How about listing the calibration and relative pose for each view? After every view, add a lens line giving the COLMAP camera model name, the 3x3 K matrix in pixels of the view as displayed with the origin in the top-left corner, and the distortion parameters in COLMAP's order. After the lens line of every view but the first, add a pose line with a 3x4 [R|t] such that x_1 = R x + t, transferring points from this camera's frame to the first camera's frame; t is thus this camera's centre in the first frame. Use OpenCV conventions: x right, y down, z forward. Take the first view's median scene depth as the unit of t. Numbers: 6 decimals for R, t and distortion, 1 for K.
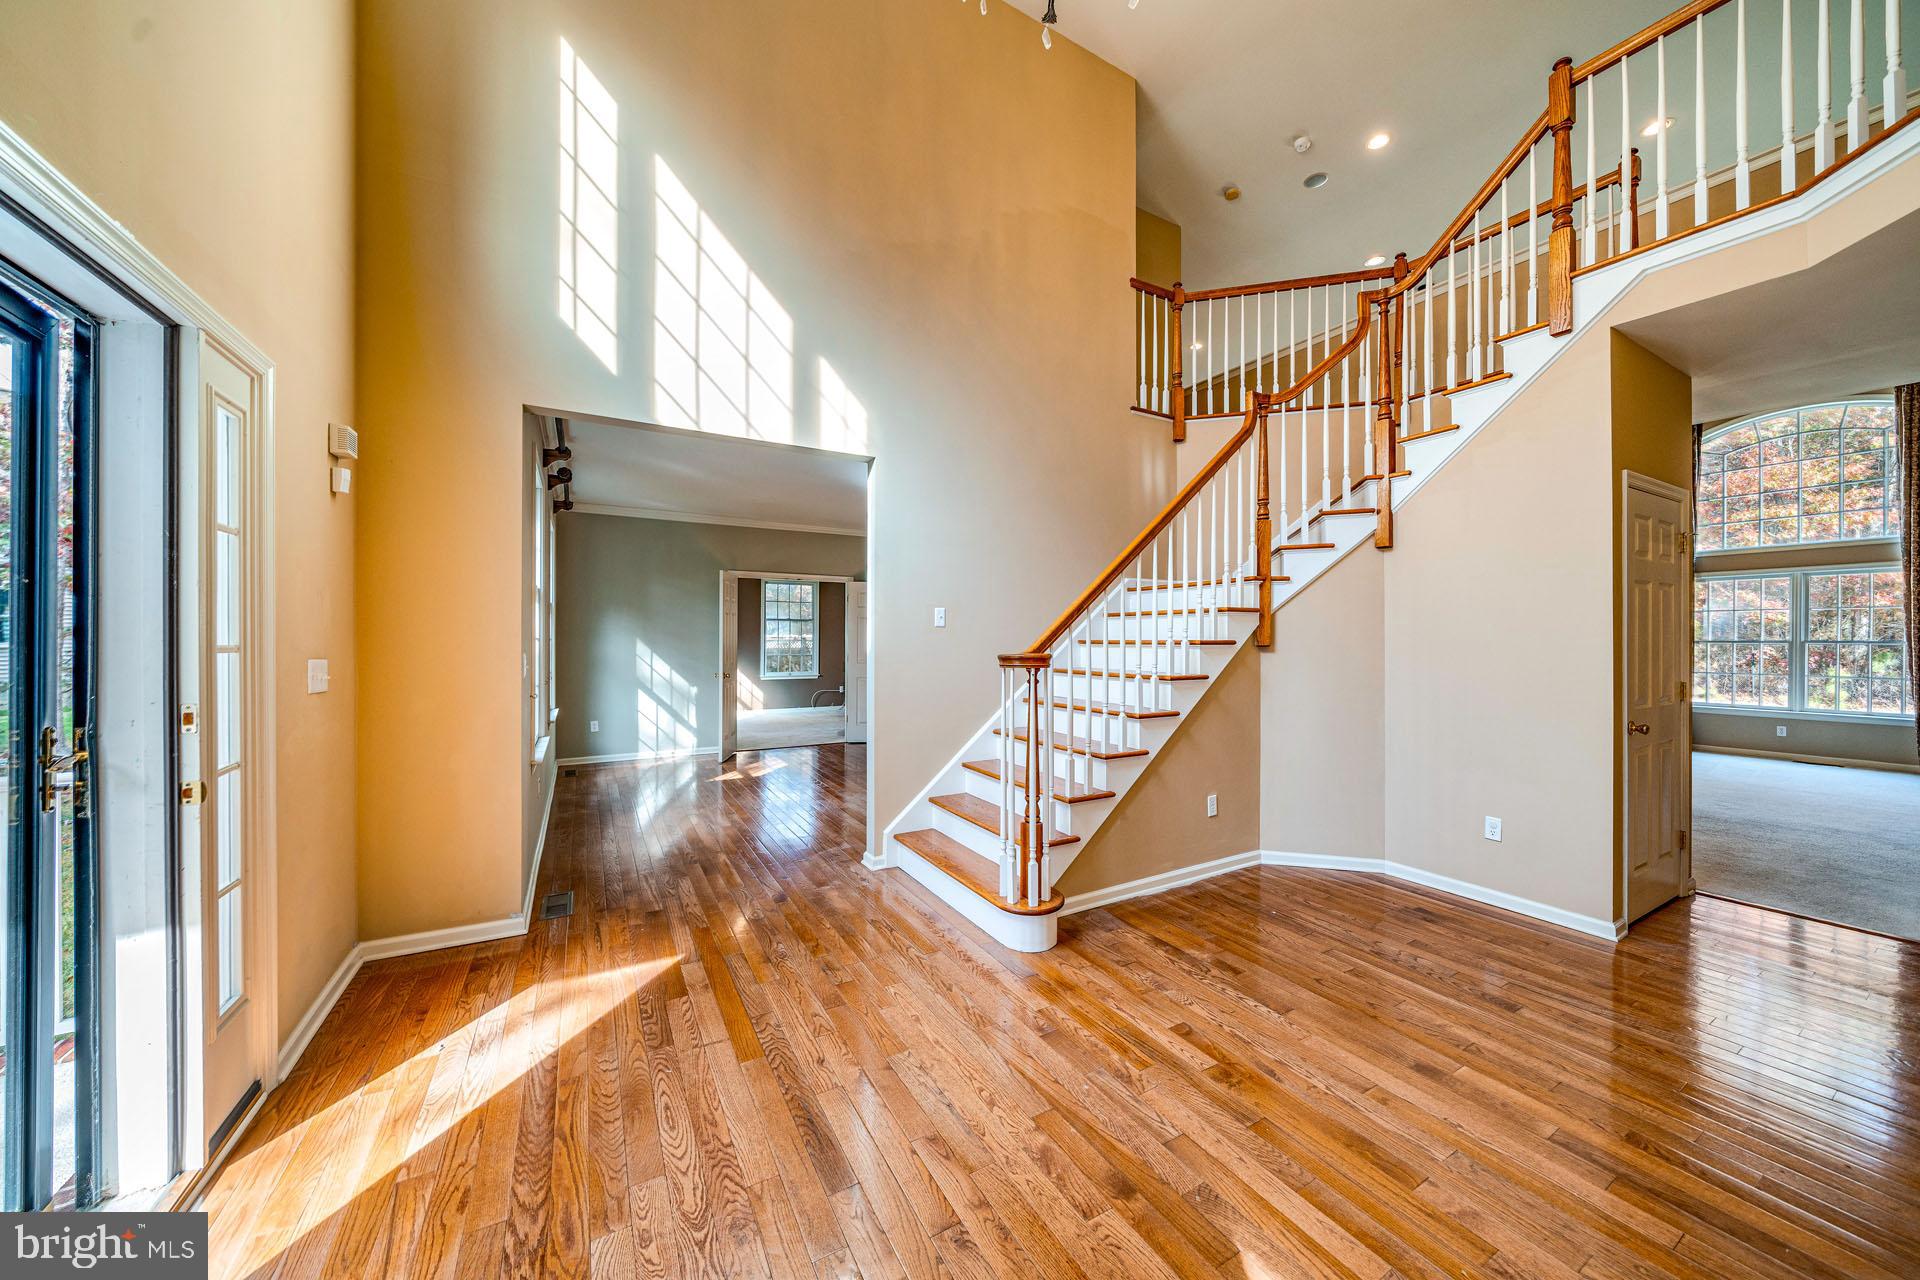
lens RADIAL K [[651.8, 0, 960.0], [0, 651.8, 640.0], [0, 0, 1]] dist [-0.008482, -0.000073]
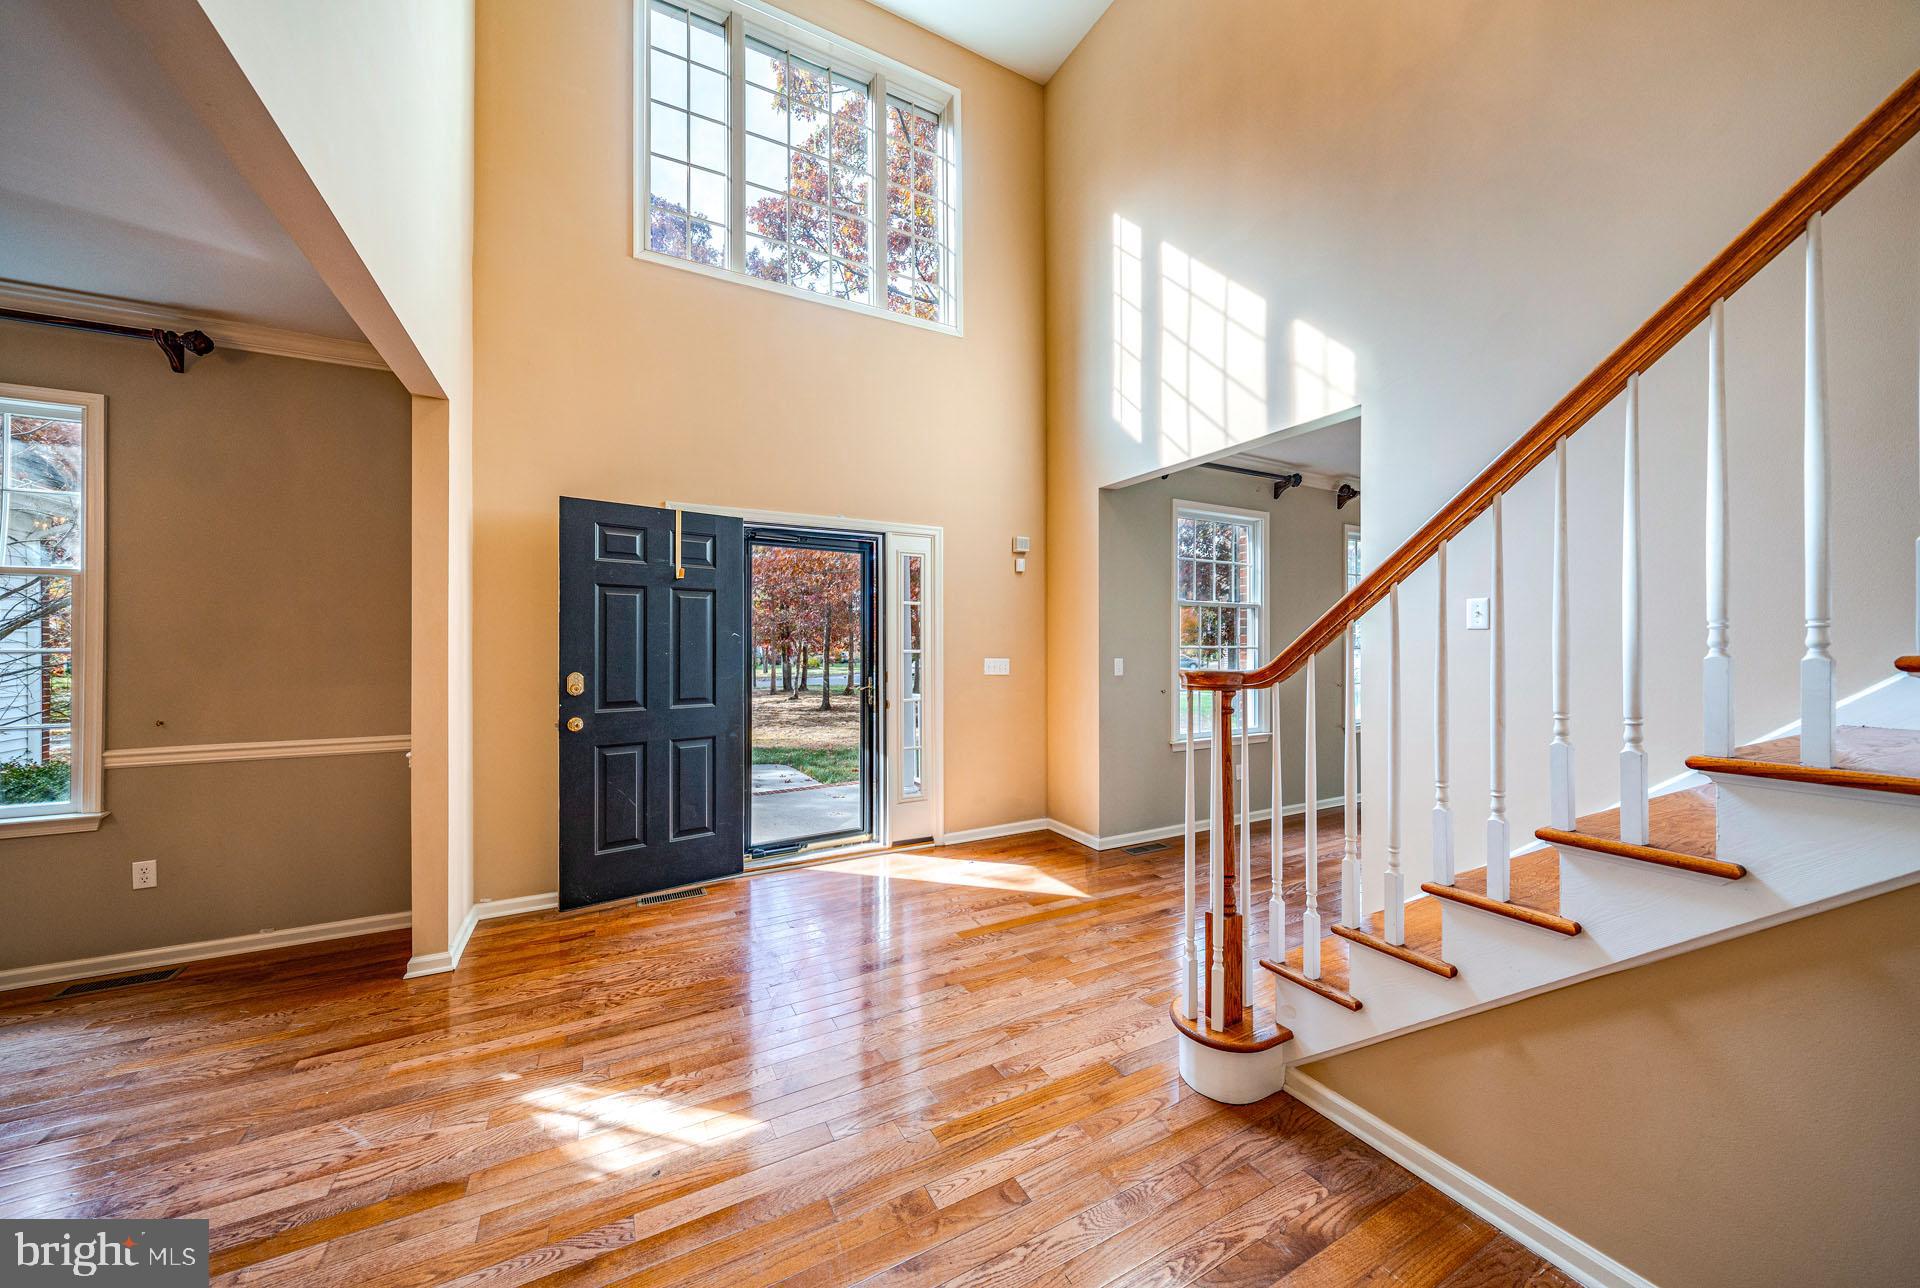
lens RADIAL K [[651.8, 0, 960.0], [0, 651.8, 644.0], [0, 0, 1]] dist [-0.008482, -0.000073]
pose [[-0.018051, -0.004939, -0.999825, 0.885893], [-0.004940, 0.999976, -0.004850, -0.002049], [0.999825, 0.004851, -0.018075, 0.794029]]
